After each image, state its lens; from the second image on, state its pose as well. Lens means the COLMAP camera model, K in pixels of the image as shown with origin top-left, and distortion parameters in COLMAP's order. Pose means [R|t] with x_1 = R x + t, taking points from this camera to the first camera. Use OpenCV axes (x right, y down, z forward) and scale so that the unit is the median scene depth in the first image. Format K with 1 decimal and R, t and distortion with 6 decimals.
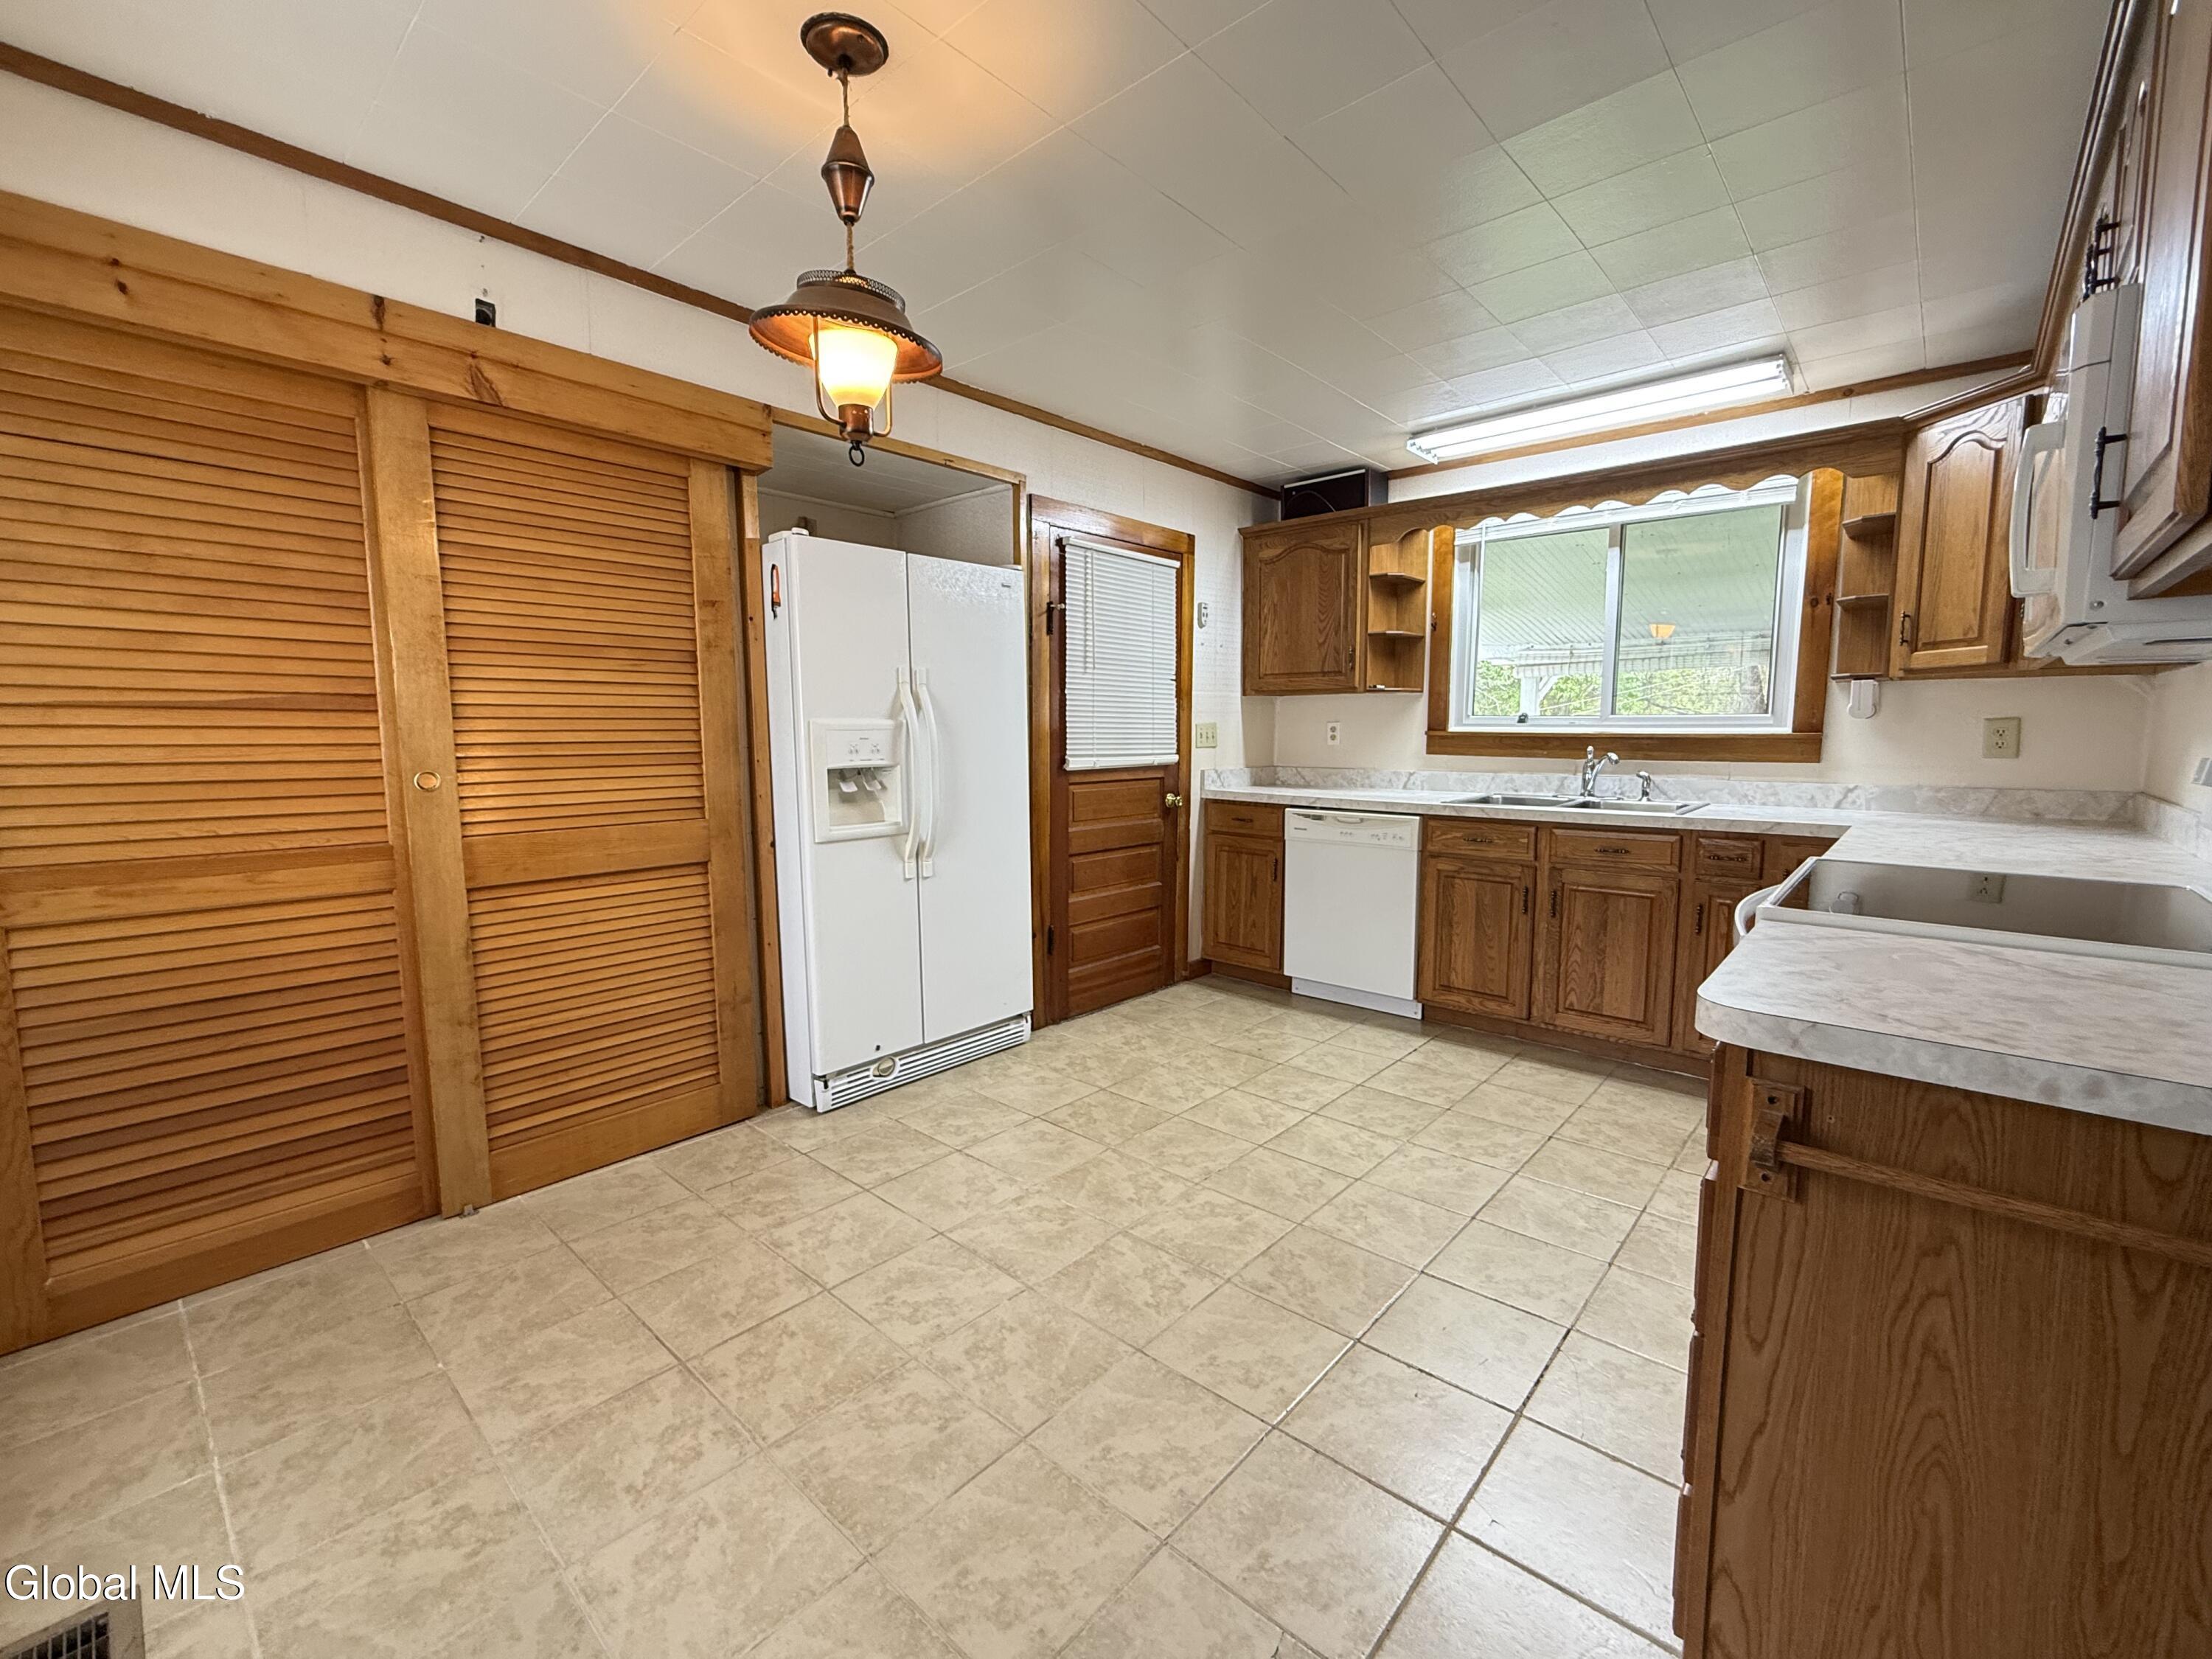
lens RADIAL K [[882.5, 0, 1122.0], [0, 882.5, 824.2], [0, 0, 1]] dist [0.001299, -0.000579]
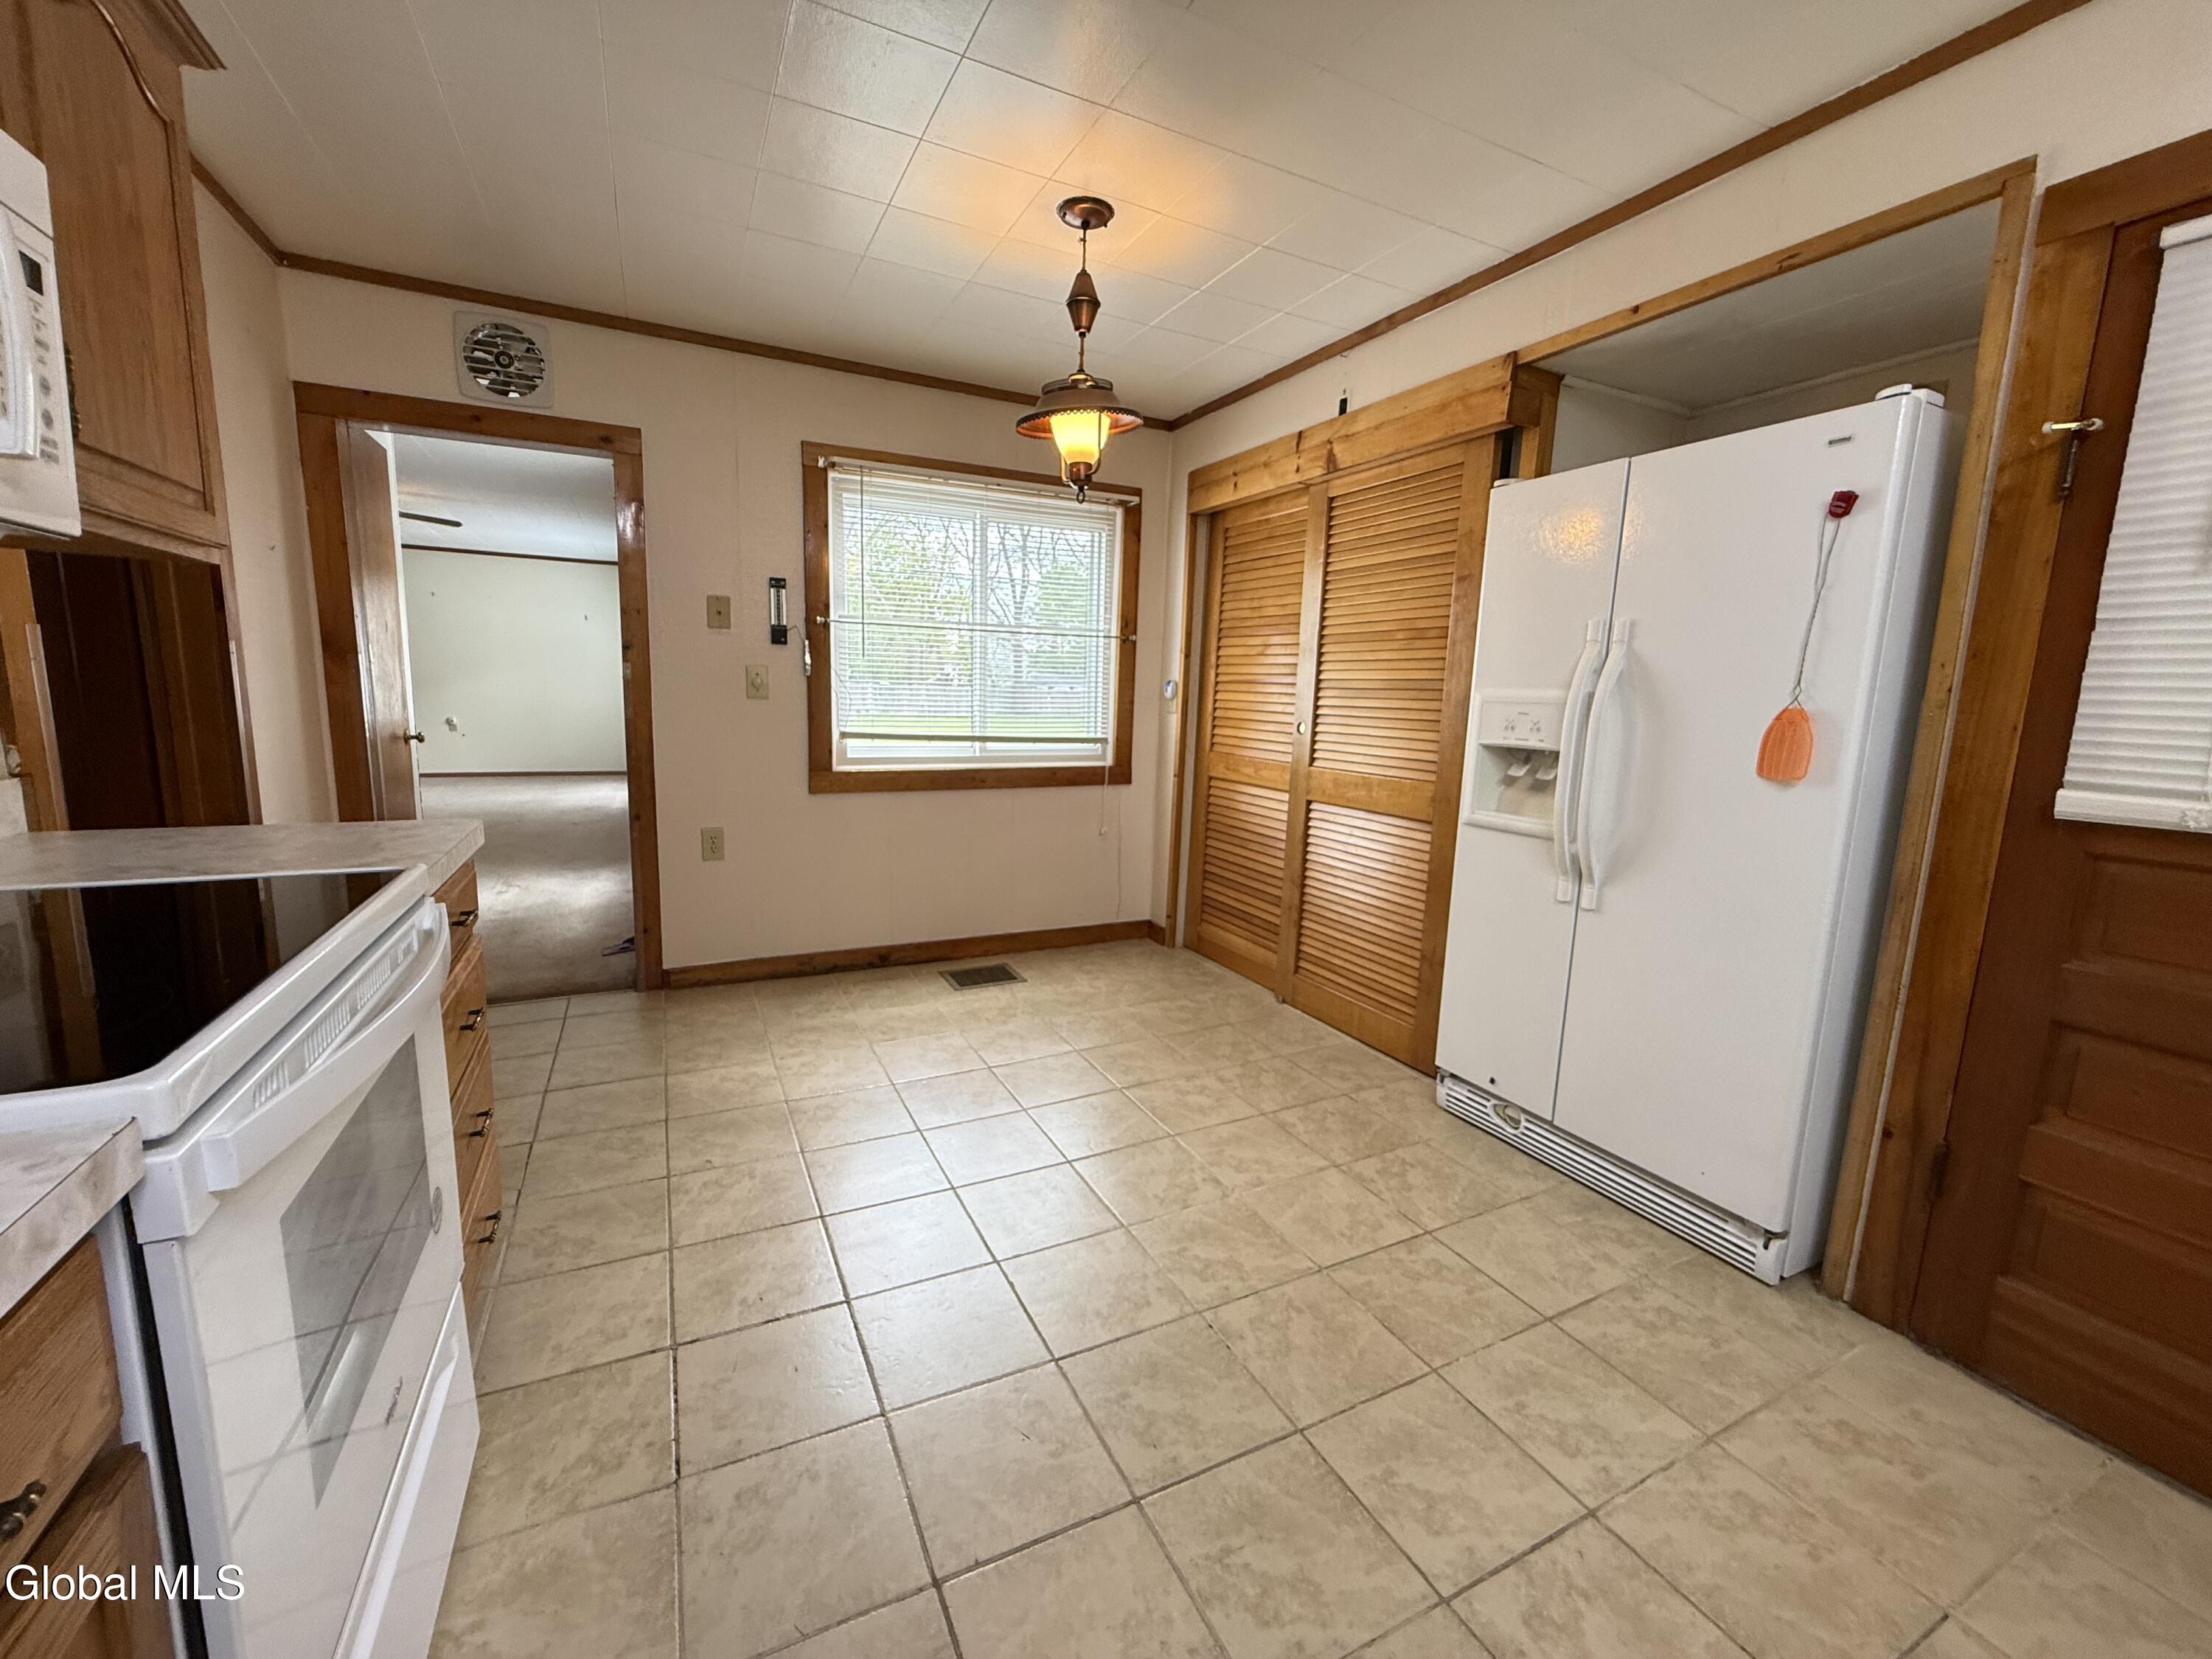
lens RADIAL K [[882.5, 0, 1112.7], [0, 882.5, 833.7], [0, 0, 1]] dist [0.001299, -0.000579]
pose [[-0.351349, 0.141560, -0.925481, 0.627074], [-0.130028, 0.971546, 0.197970, -0.101423], [0.927171, 0.189895, -0.322945, 0.928847]]
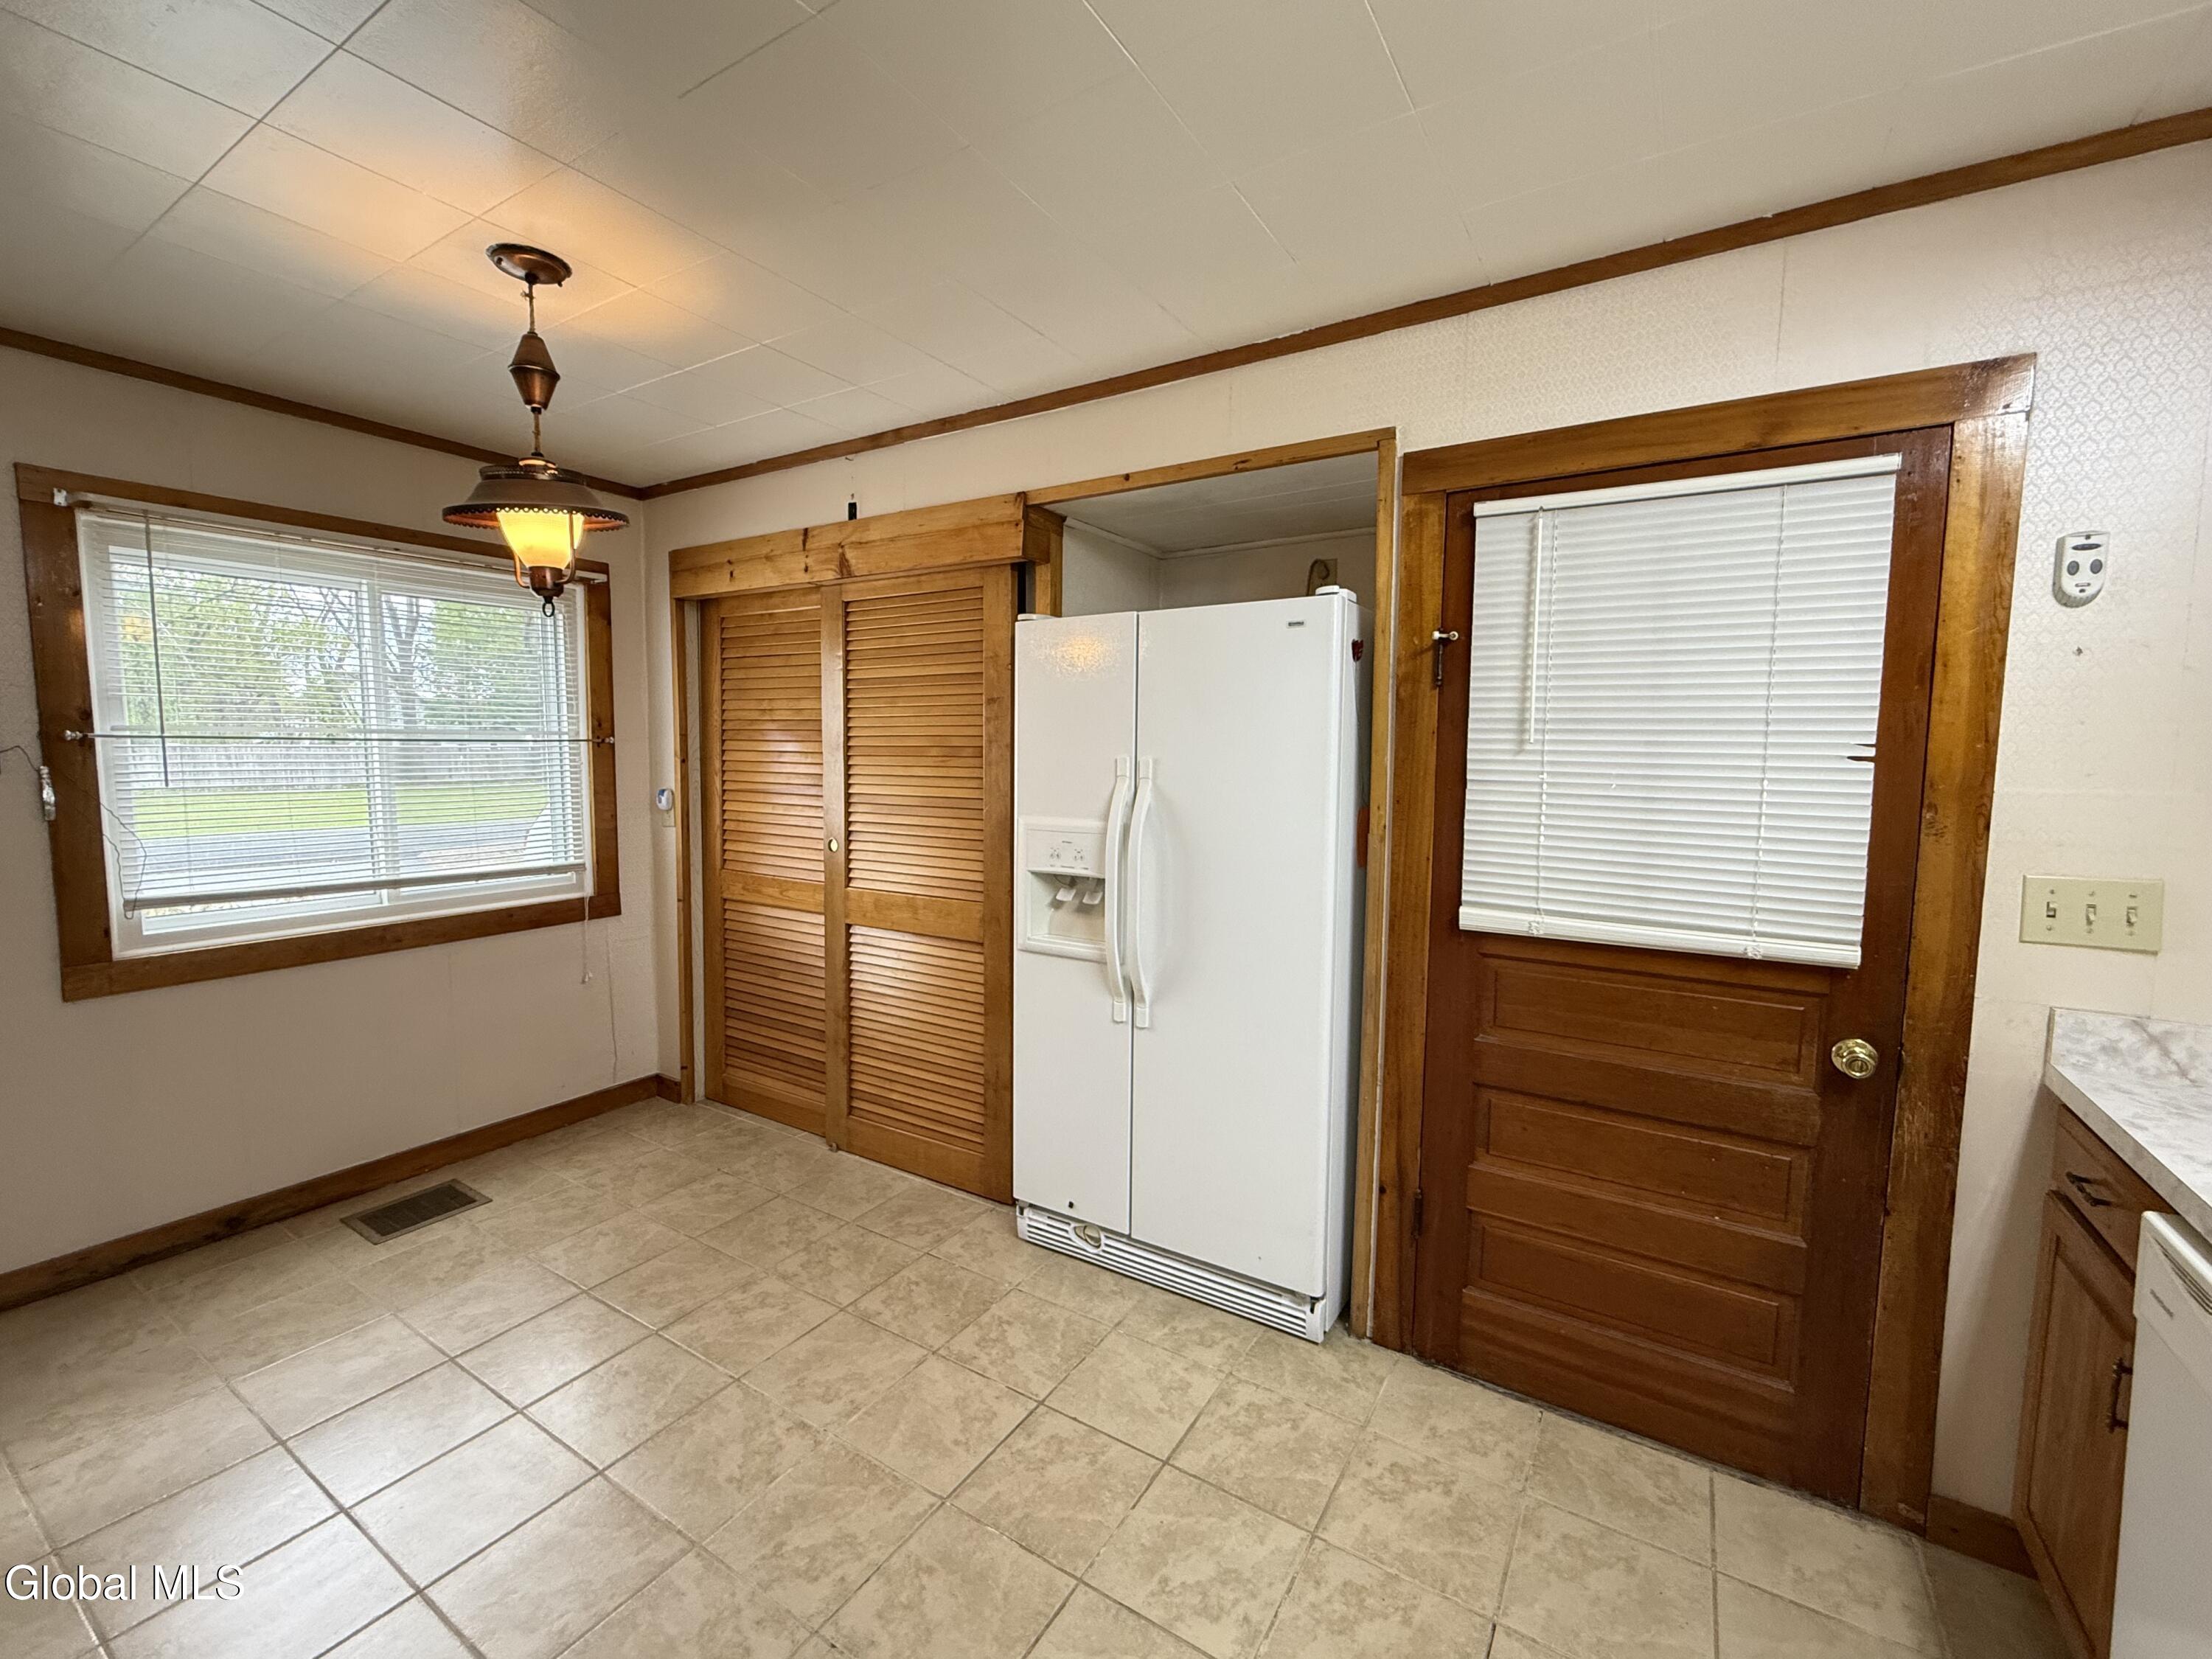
lens RADIAL K [[922.1, 0, 1102.5], [0, 922.1, 834.1], [0, 0, 1]] dist [-0.000177, 0.000619]
pose [[0.177946, 0.095289, -0.979416, 0.584775], [-0.116956, 0.990294, 0.075098, -0.175650], [0.977065, 0.101185, 0.187363, 0.863193]]
